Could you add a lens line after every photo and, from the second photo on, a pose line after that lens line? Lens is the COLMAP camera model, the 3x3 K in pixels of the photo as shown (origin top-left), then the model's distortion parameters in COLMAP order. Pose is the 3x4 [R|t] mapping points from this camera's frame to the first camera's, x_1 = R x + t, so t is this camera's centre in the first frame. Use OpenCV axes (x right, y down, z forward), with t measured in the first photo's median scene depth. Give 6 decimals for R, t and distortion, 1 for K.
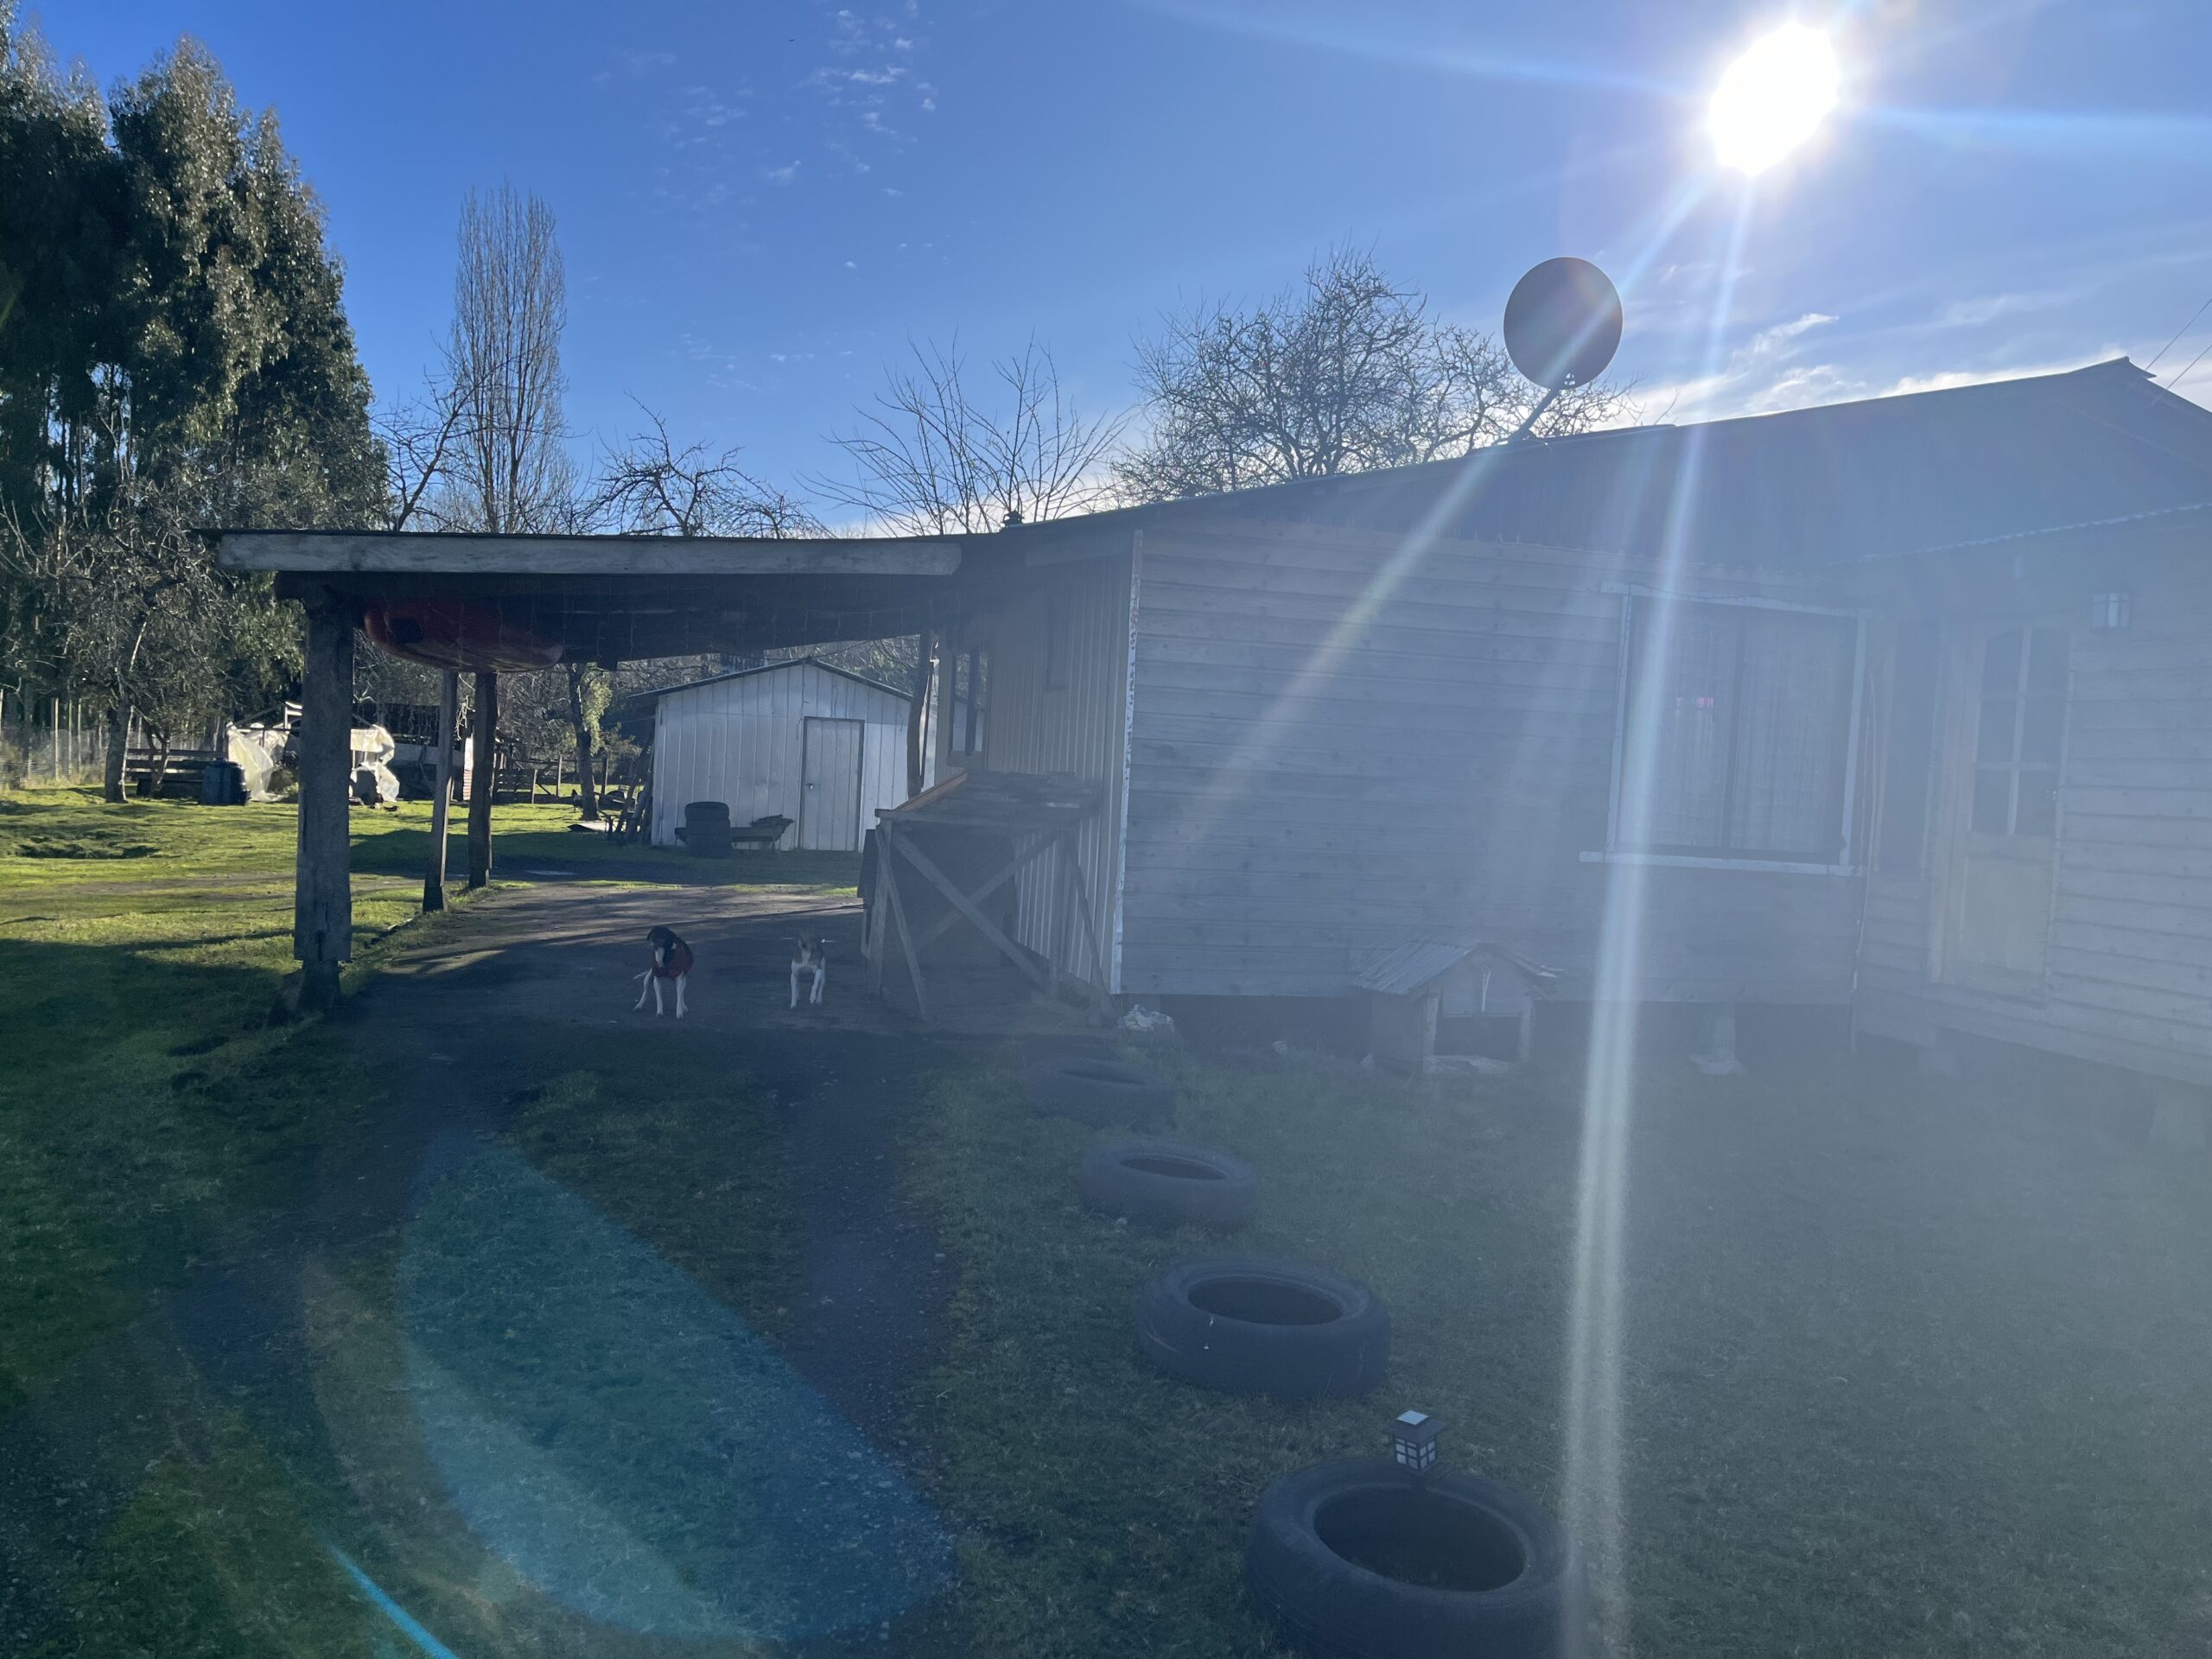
lens RADIAL K [[1655.0, 0, 1108.5], [0, 1655.0, 835.3], [0, 0, 1]] dist [0.062019, -0.102984]
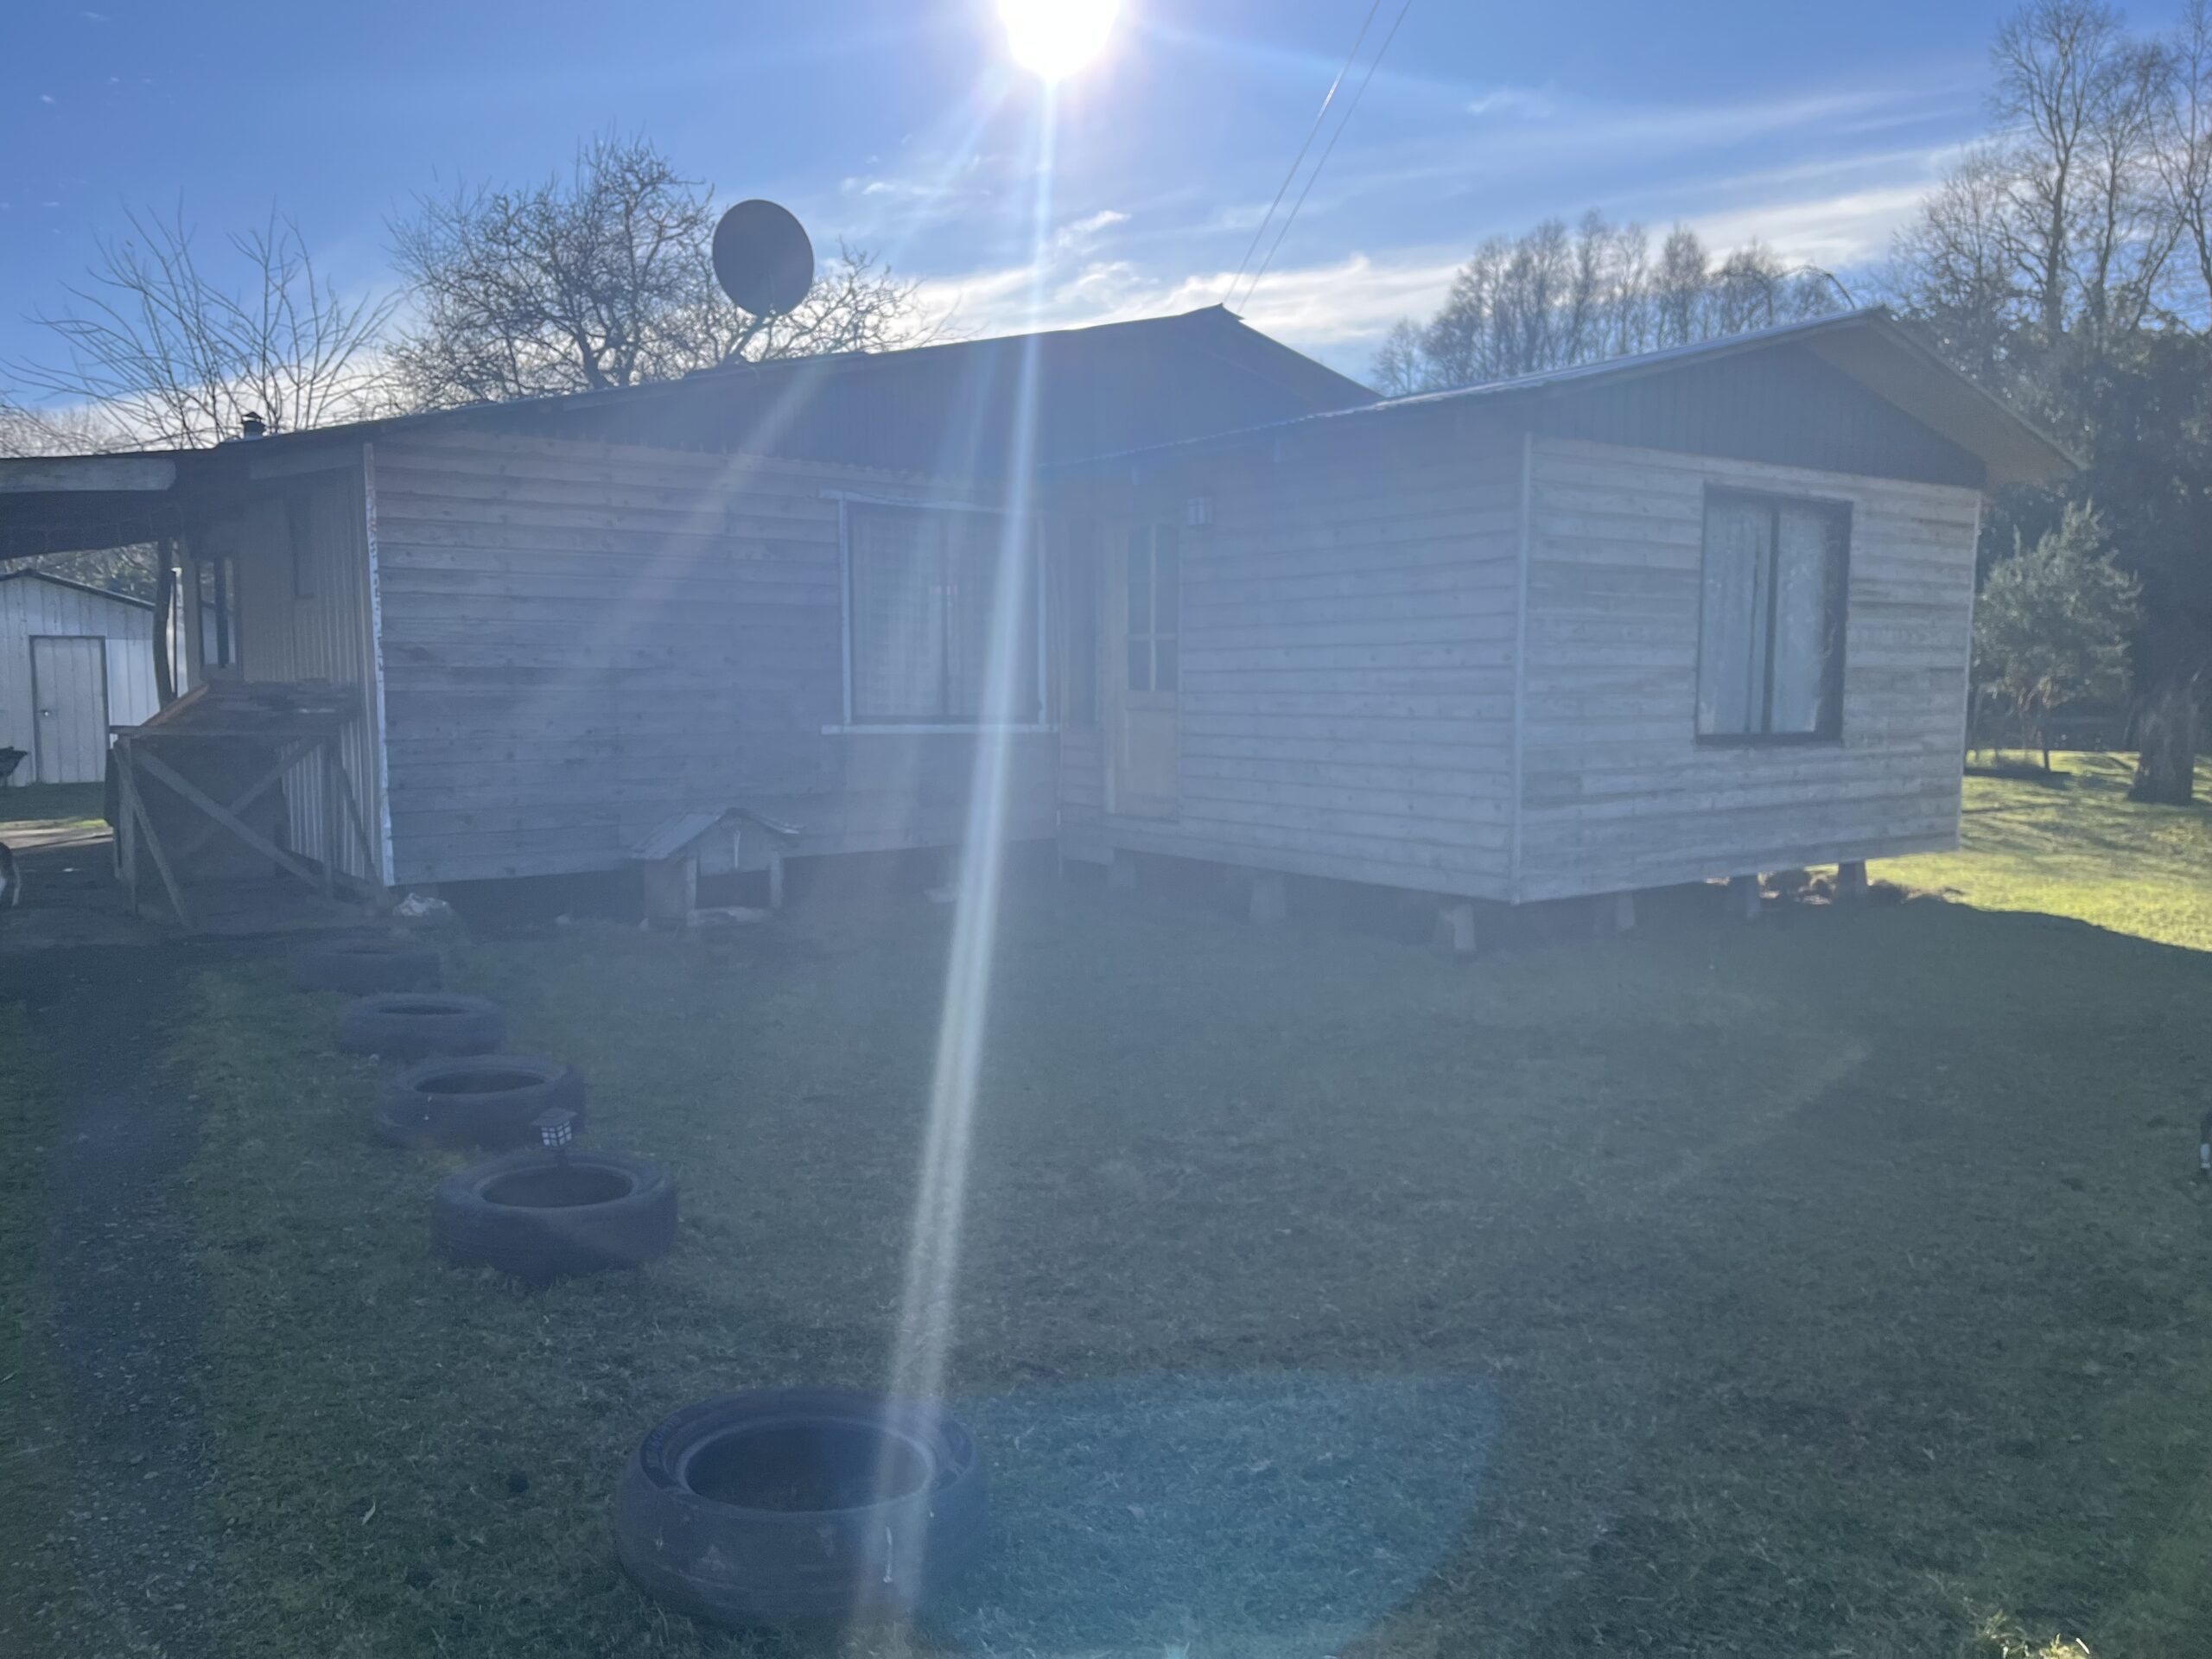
lens RADIAL K [[1655.0, 0, 1108.5], [0, 1655.0, 835.3], [0, 0, 1]] dist [0.062019, -0.102984]
pose [[0.925171, -0.086896, 0.369469, 0.033829], [0.063140, 0.995112, 0.075935, 0.010296], [-0.374261, -0.046925, 0.926135, -0.140305]]
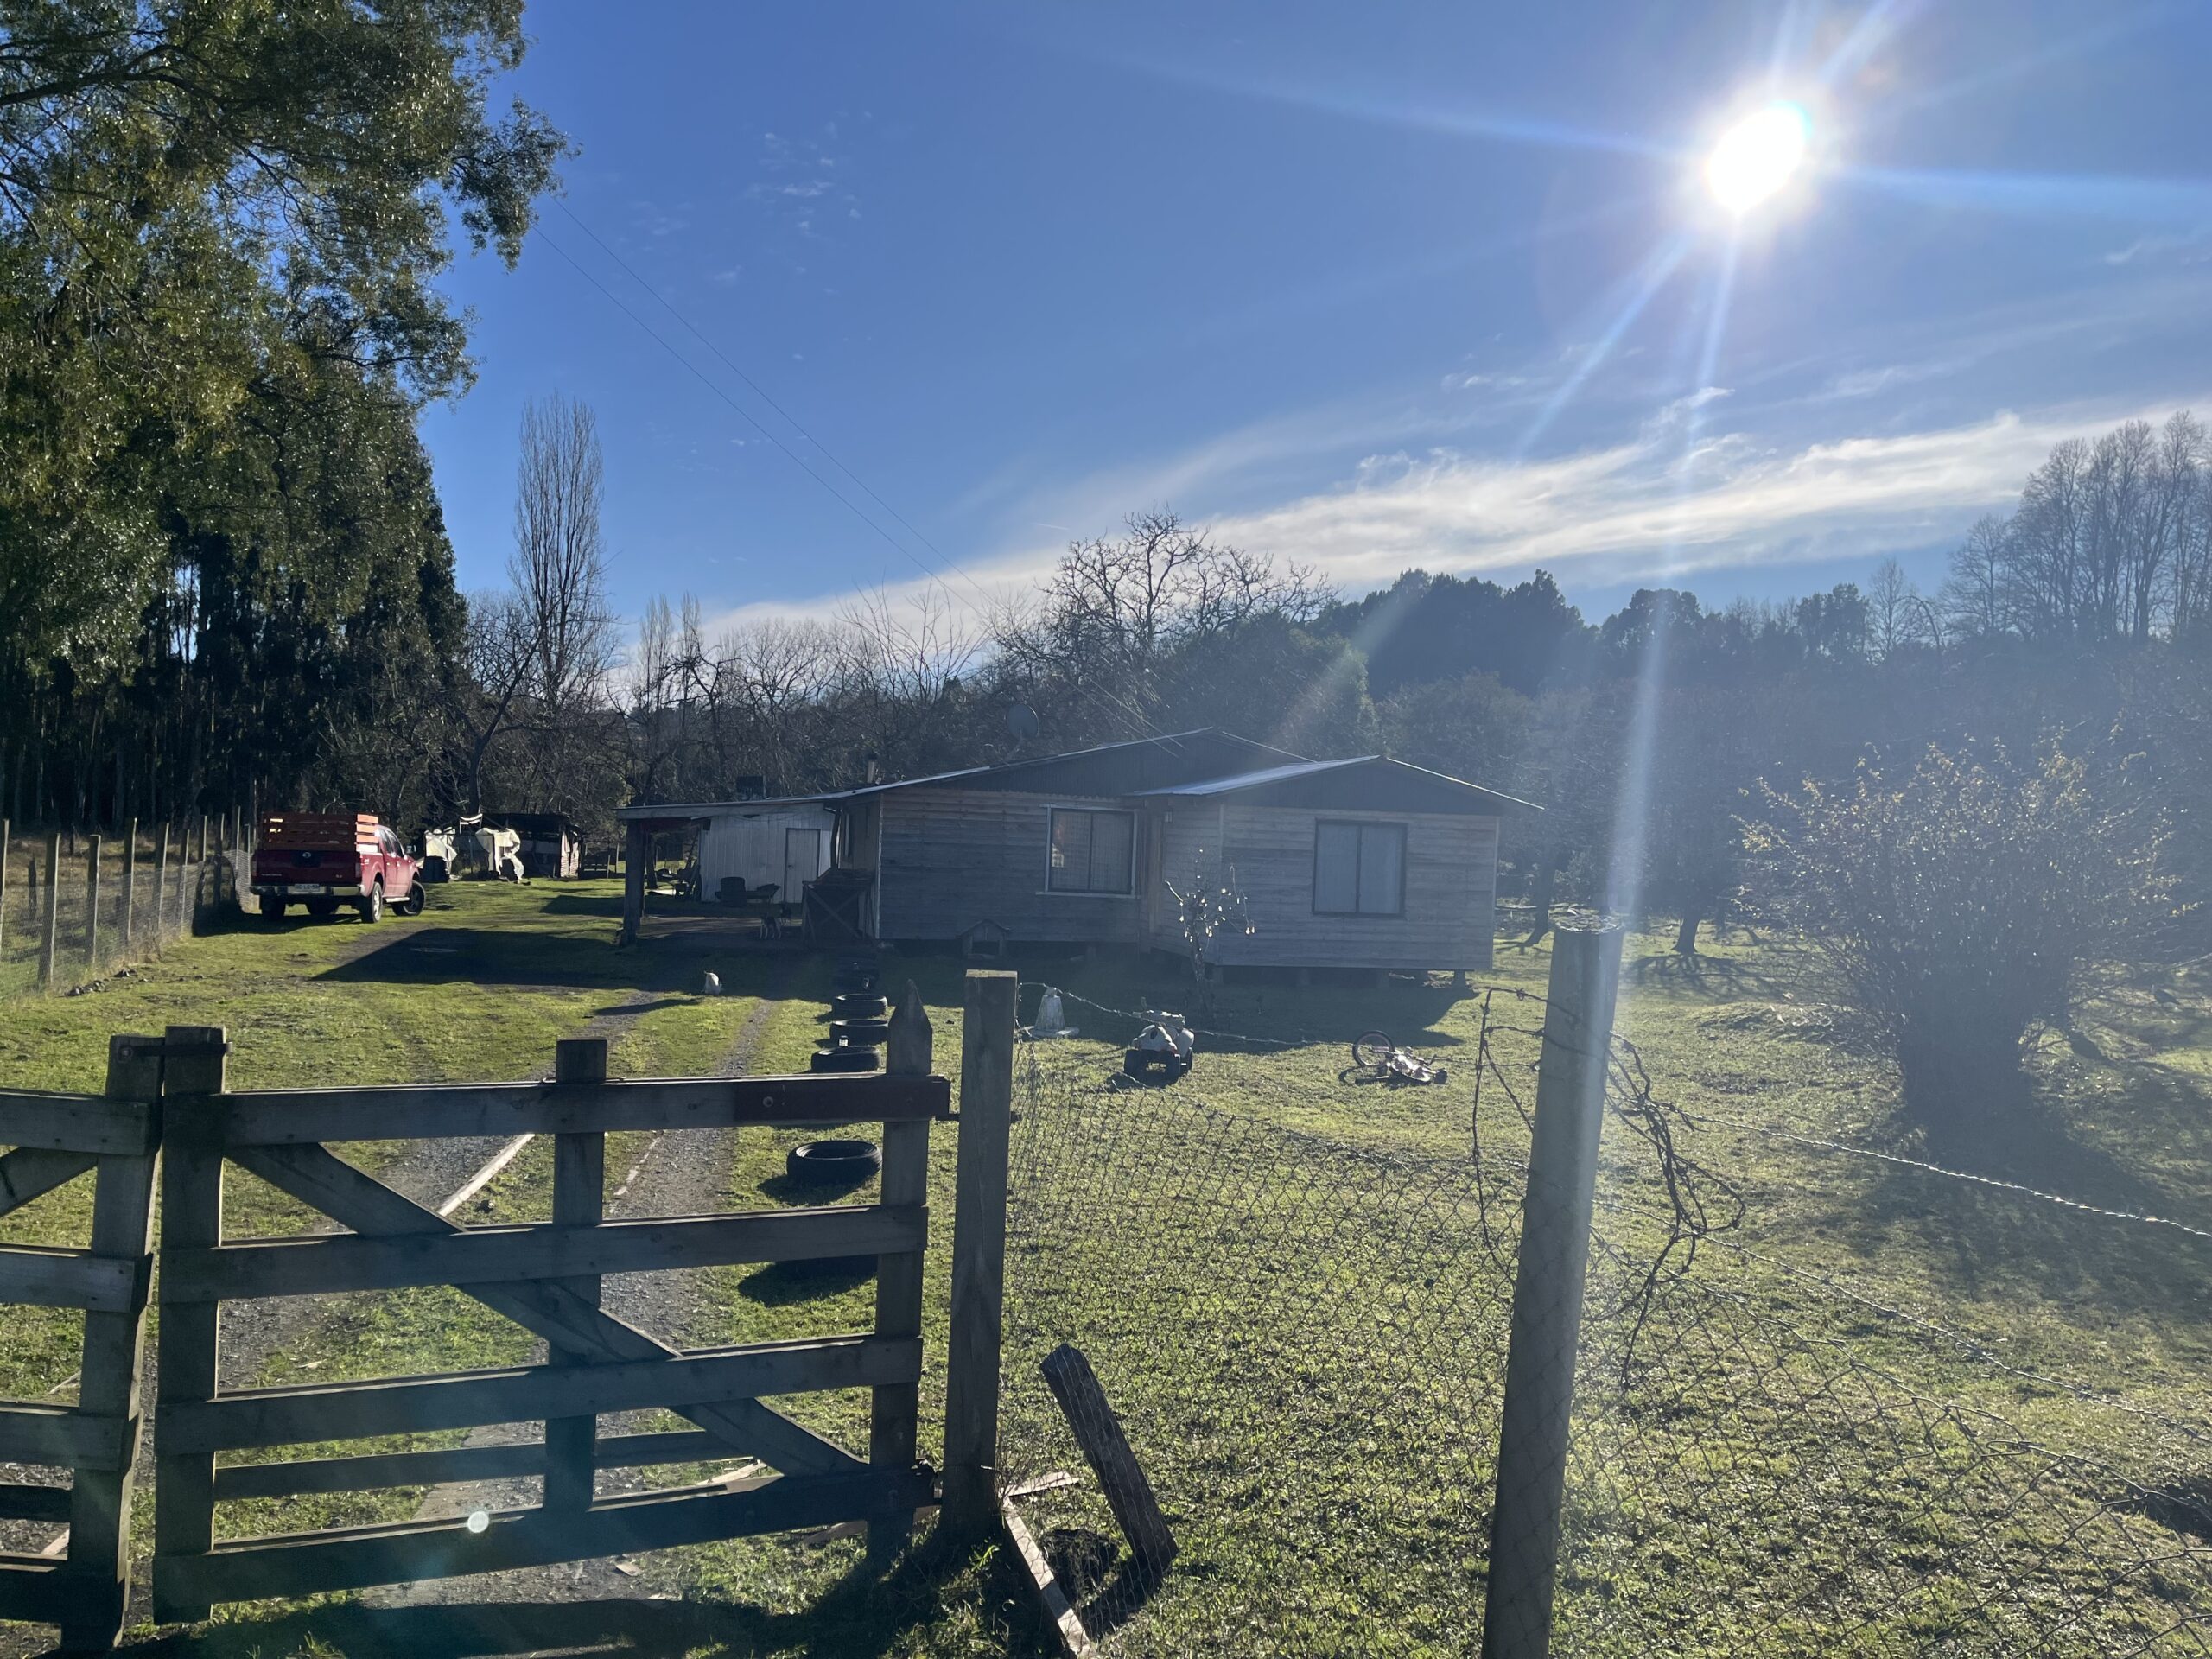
lens RADIAL K [[1655.0, 0, 1108.5], [0, 1655.0, 835.3], [0, 0, 1]] dist [0.062019, -0.102984]
pose [[0.999883, -0.015152, 0.001938, 0.393368], [0.015214, 0.999174, -0.037674, 0.021315], [-0.001366, 0.037699, 0.999288, -1.931252]]
